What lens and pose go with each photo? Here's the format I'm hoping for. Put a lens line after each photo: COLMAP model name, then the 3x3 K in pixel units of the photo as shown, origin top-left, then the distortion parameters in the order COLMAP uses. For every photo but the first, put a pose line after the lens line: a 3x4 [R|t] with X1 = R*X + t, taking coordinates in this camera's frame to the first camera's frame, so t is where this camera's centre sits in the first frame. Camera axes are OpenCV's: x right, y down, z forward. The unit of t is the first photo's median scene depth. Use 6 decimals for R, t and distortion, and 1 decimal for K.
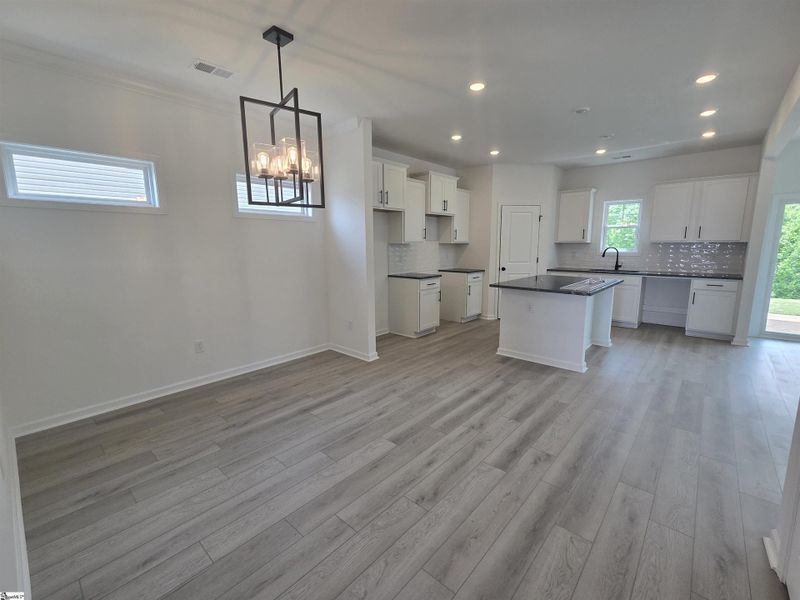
lens RADIAL K [[350.4, 0, 409.5], [0, 350.4, 299.1], [0, 0, 1]] dist [-0.003508, 0.006185]
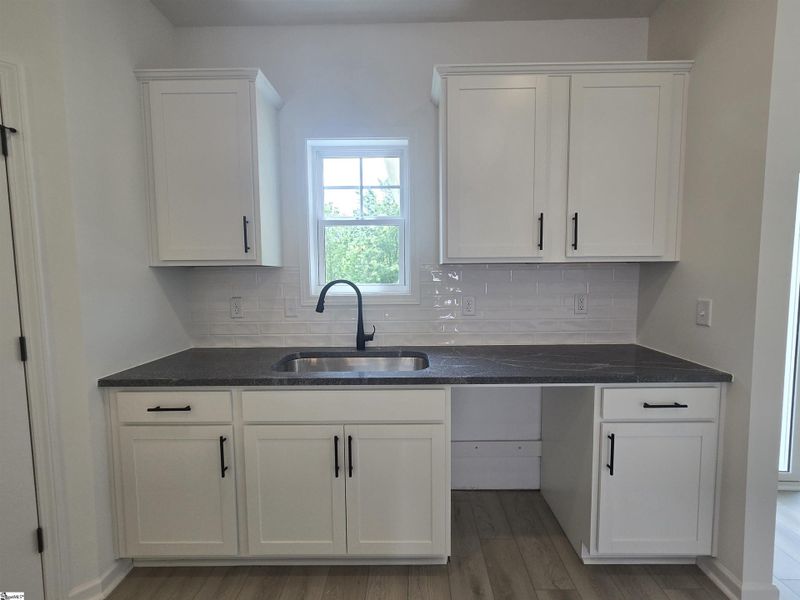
lens RADIAL K [[350.4, 0, 409.5], [0, 350.4, 299.1], [0, 0, 1]] dist [-0.003508, 0.006185]
pose [[0.763246, -0.049652, 0.644198, 0.522207], [0.108221, 0.992782, -0.051701, -0.133821], [-0.636981, 0.109176, 0.763110, 0.897057]]
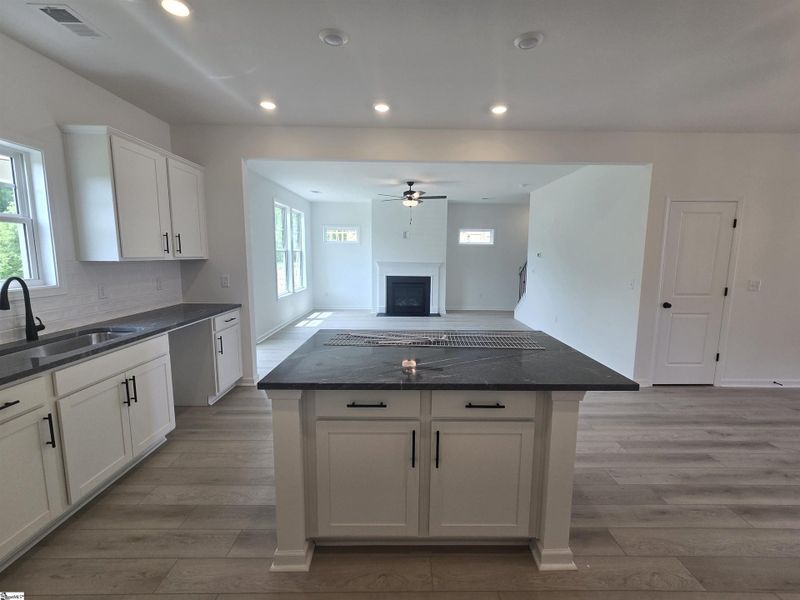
lens RADIAL K [[350.4, 0, 409.5], [0, 350.4, 299.1], [0, 0, 1]] dist [-0.003508, 0.006185]
pose [[-0.663916, -0.097607, 0.741410, 0.105399], [0.111649, 0.967394, 0.227338, -0.199713], [-0.739425, 0.233711, -0.631371, 1.164417]]
